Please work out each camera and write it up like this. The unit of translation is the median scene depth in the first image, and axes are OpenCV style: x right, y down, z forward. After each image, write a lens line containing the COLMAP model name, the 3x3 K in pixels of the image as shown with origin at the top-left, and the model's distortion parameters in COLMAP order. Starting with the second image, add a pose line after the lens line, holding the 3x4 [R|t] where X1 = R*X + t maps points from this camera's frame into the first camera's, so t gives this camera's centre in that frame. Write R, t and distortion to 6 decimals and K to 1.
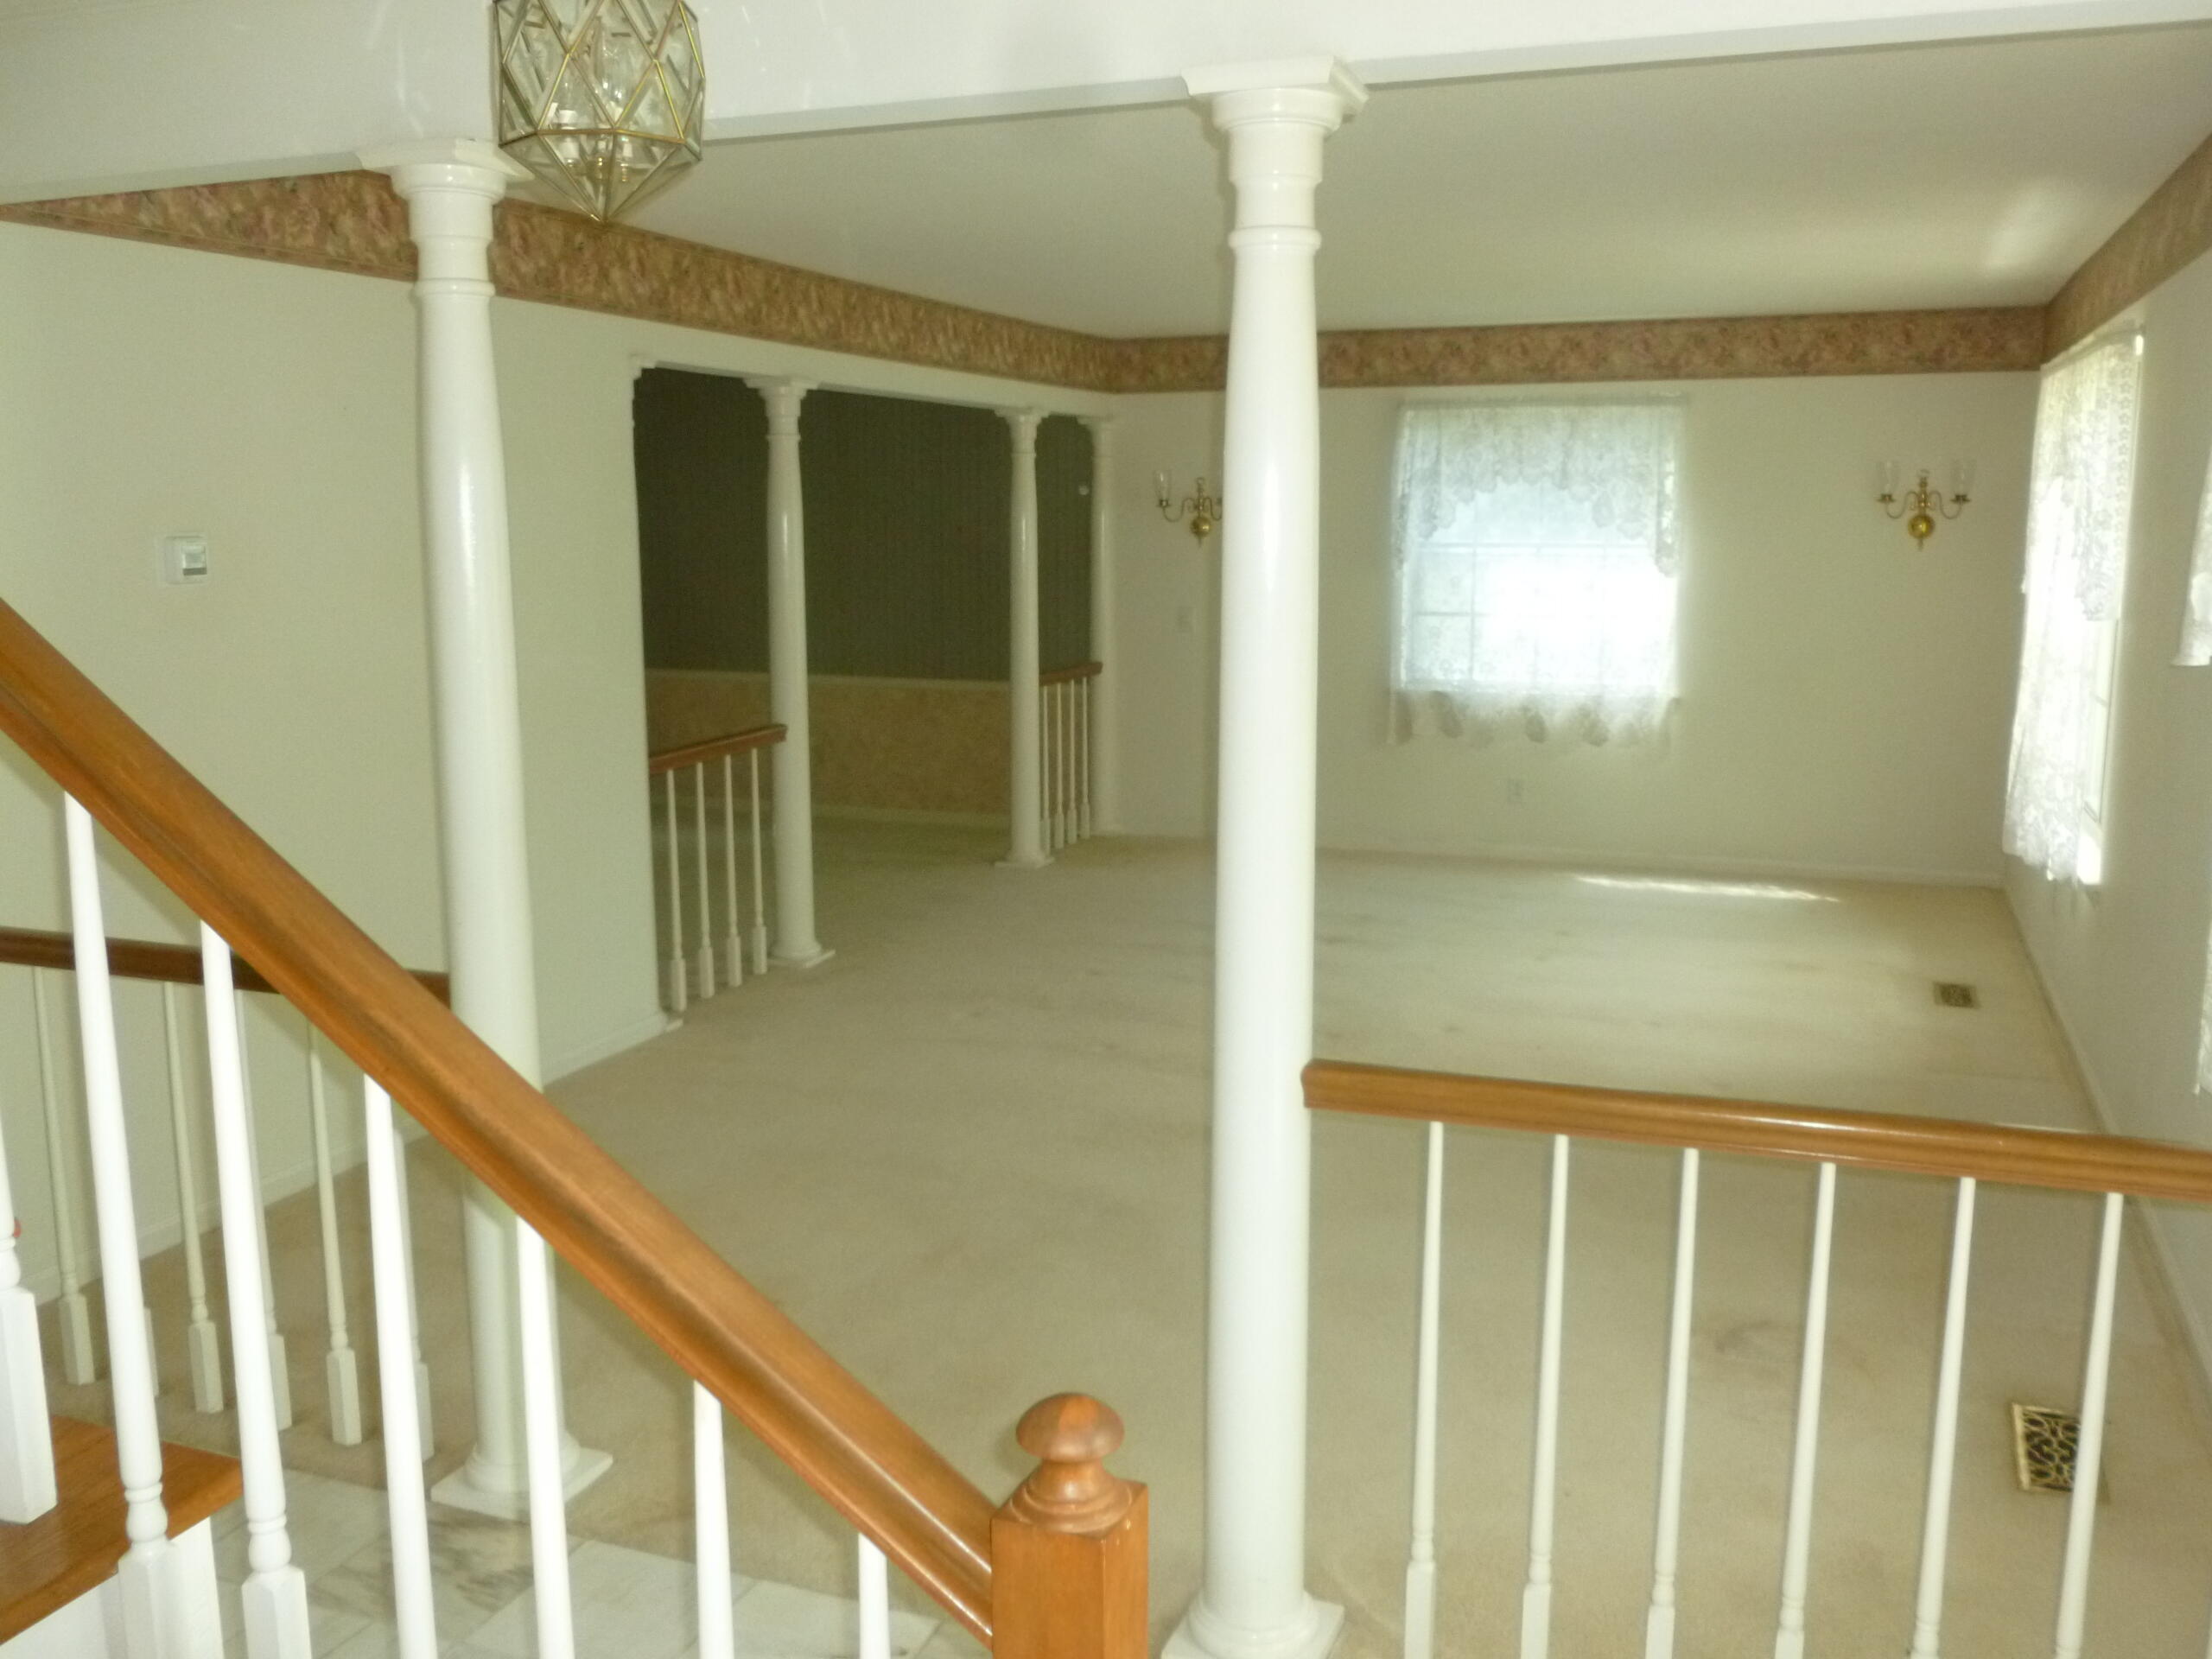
lens RADIAL K [[1880.2, 0, 1106.0], [0, 1880.2, 829.5], [0, 0, 1]] dist [-0.045161, -0.003169]
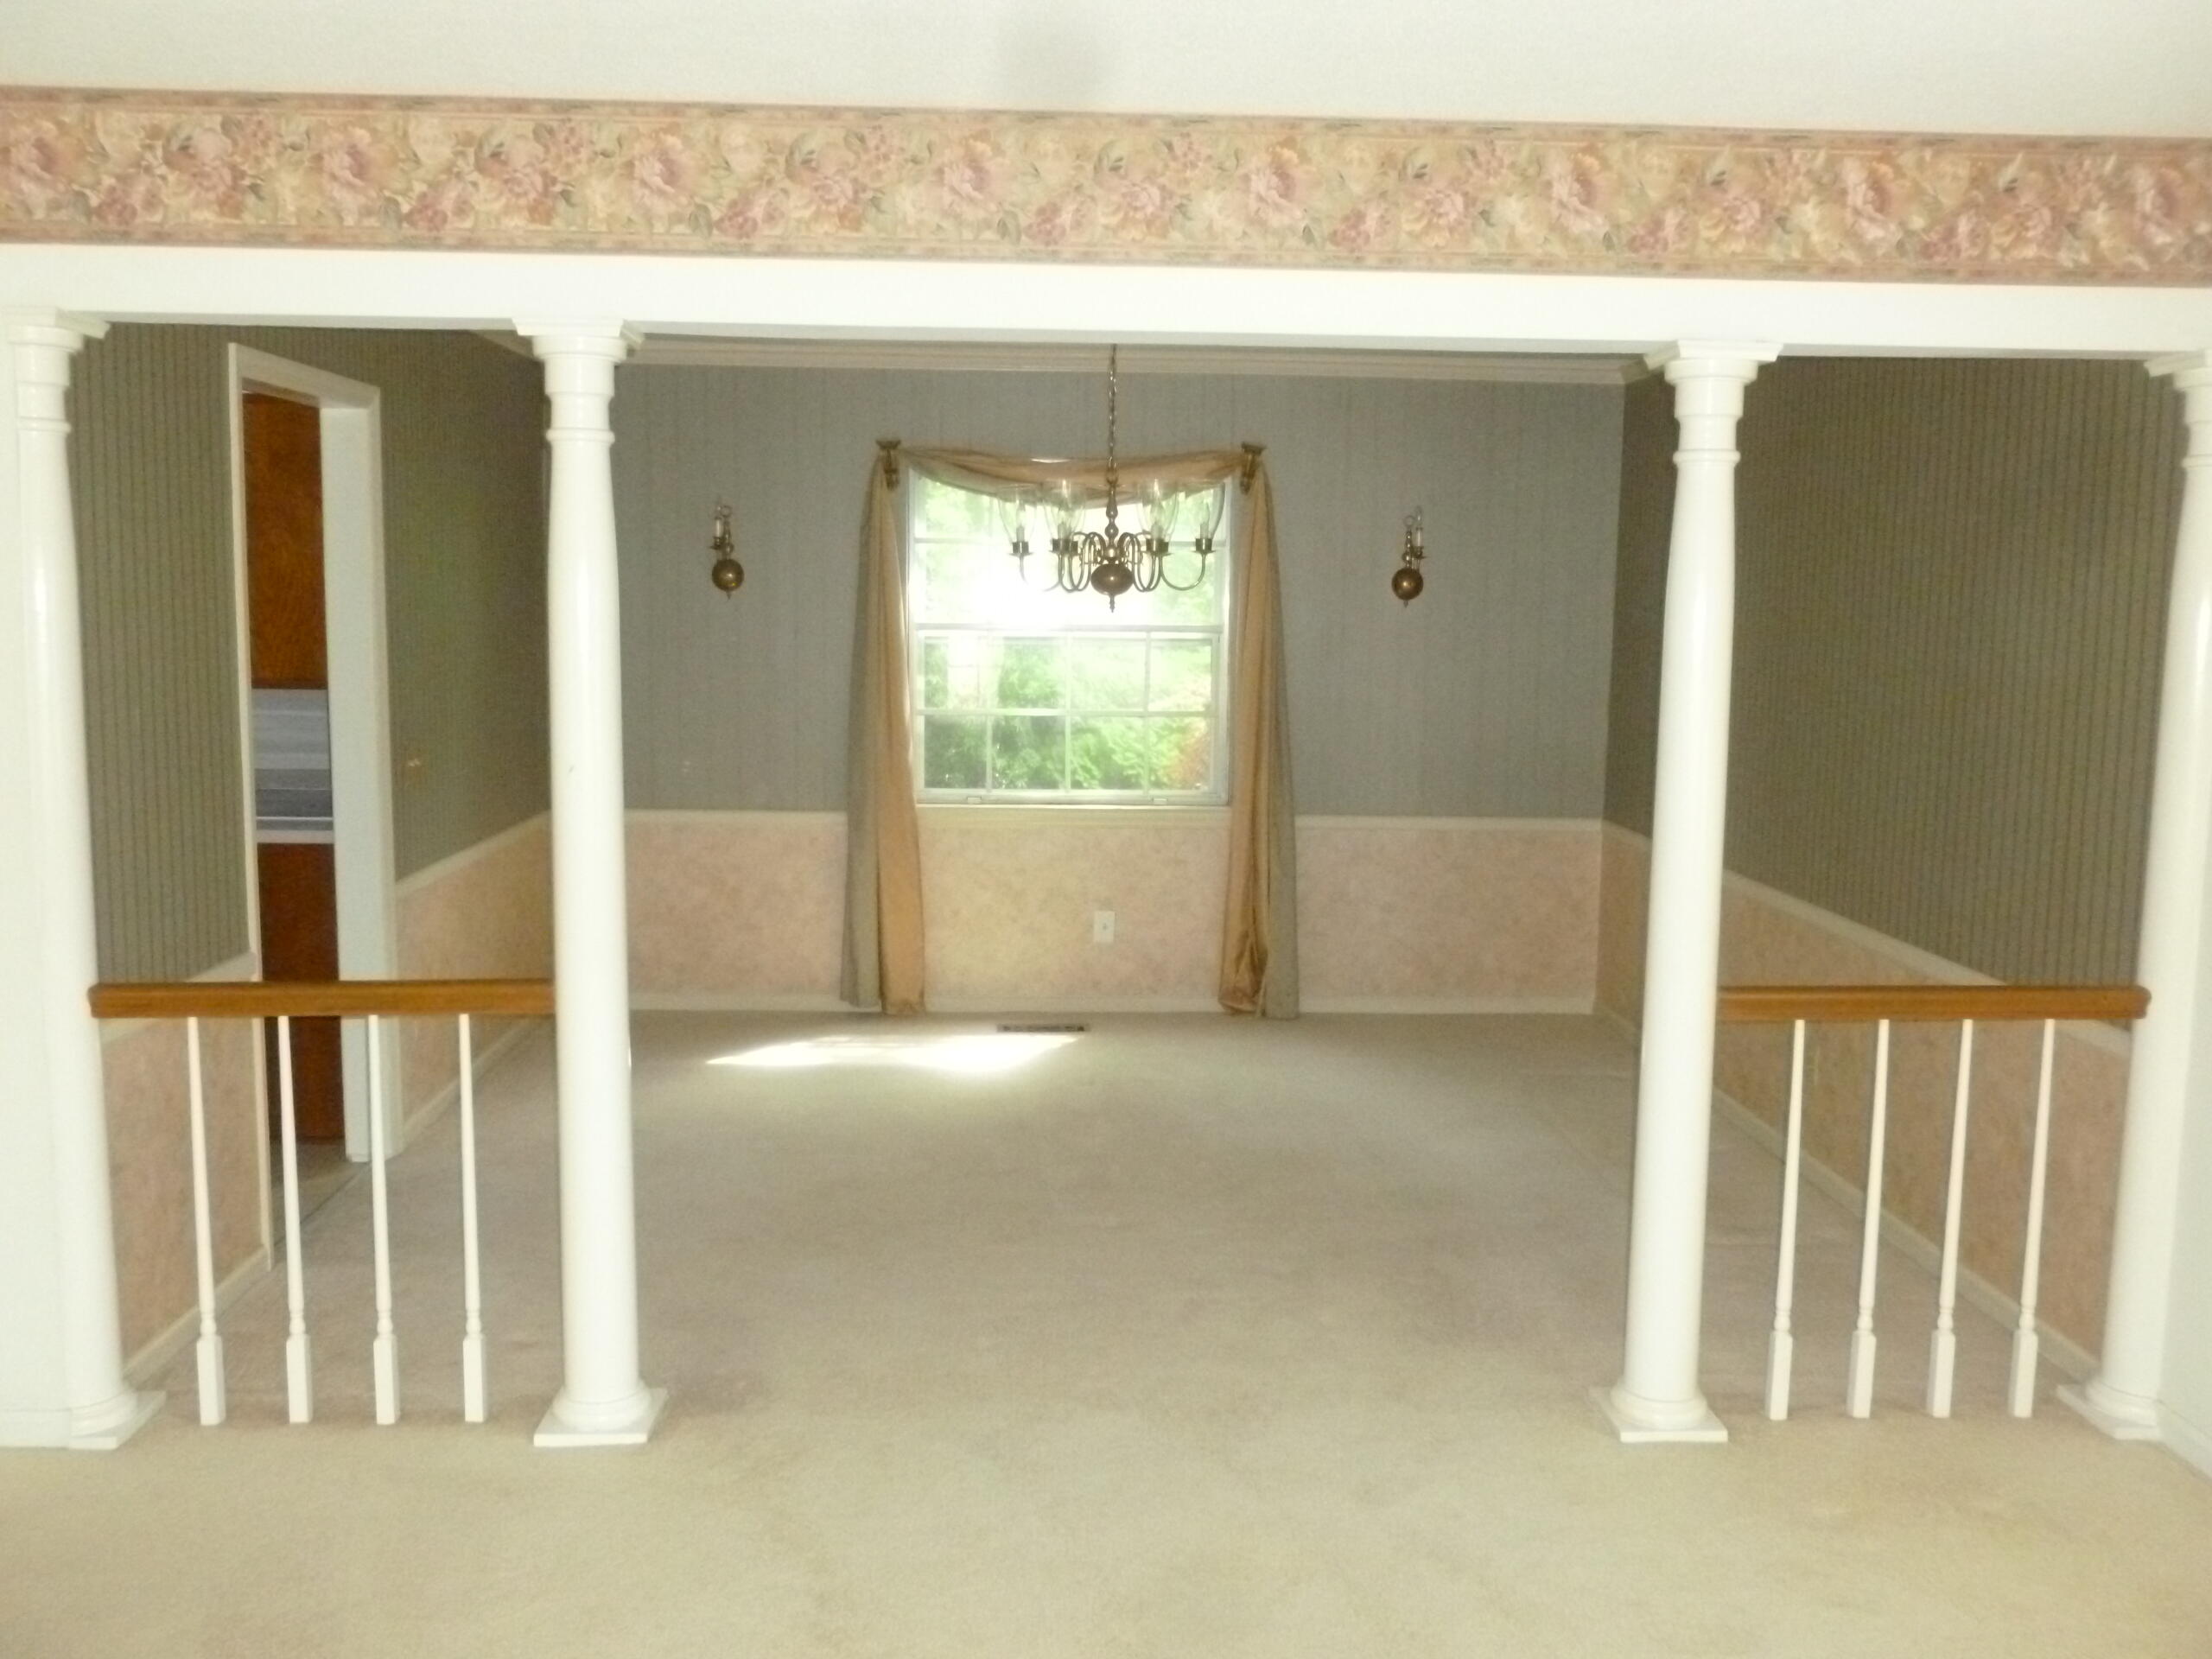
lens RADIAL K [[1786.0, 0, 1103.1], [0, 1786.0, 784.5], [0, 0, 1]] dist [-0.002711, 0.007868]
pose [[0.387214, 0.107679, -0.915680, 0.195250], [-0.166653, 0.984972, 0.045354, -0.094503], [0.906803, 0.135039, 0.399340, 0.548383]]
